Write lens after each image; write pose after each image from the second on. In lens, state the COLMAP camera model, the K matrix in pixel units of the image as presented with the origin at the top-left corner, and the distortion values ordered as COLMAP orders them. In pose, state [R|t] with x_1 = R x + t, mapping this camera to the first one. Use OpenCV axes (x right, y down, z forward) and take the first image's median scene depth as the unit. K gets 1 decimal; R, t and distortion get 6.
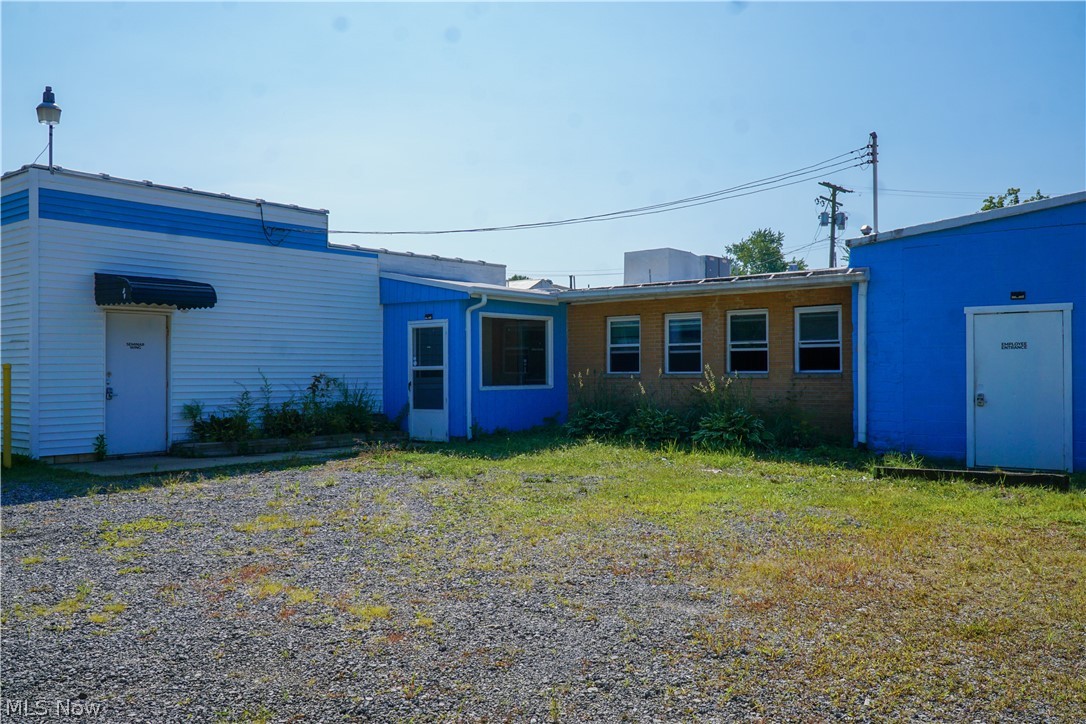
lens RADIAL K [[919.3, 0, 543.0], [0, 919.3, 362.0], [0, 0, 1]] dist [0.000306, -0.002030]
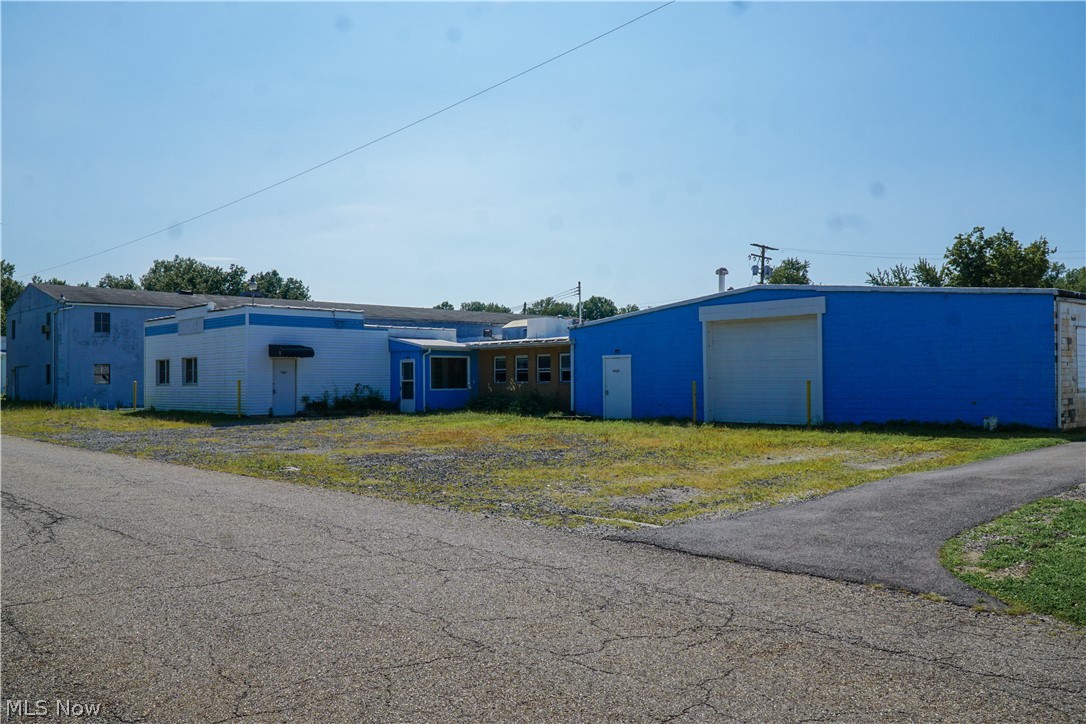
lens RADIAL K [[876.0, 0, 543.0], [0, 876.0, 362.0], [0, 0, 1]] dist [-0.006207, -0.007933]
pose [[0.994097, -0.006155, -0.108323, 0.448518], [0.004701, 0.999896, -0.013667, -0.008376], [0.108396, 0.013077, 0.994022, -1.120857]]
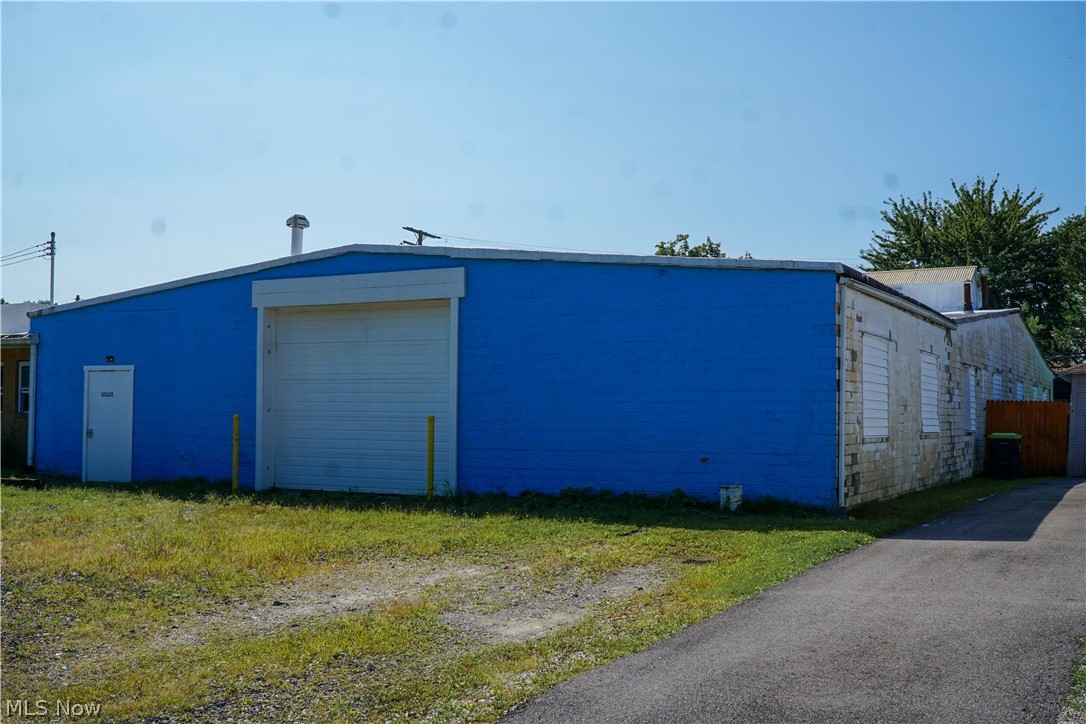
lens RADIAL K [[1087.7, 0, 543.0], [0, 1087.7, 362.0], [0, 0, 1]] dist [-0.003462, -0.016004]
pose [[0.972805, 0.022246, 0.230555, 0.605817], [-0.012879, 0.999032, -0.042054, -0.004685], [-0.231267, 0.037941, 0.972150, -0.598540]]
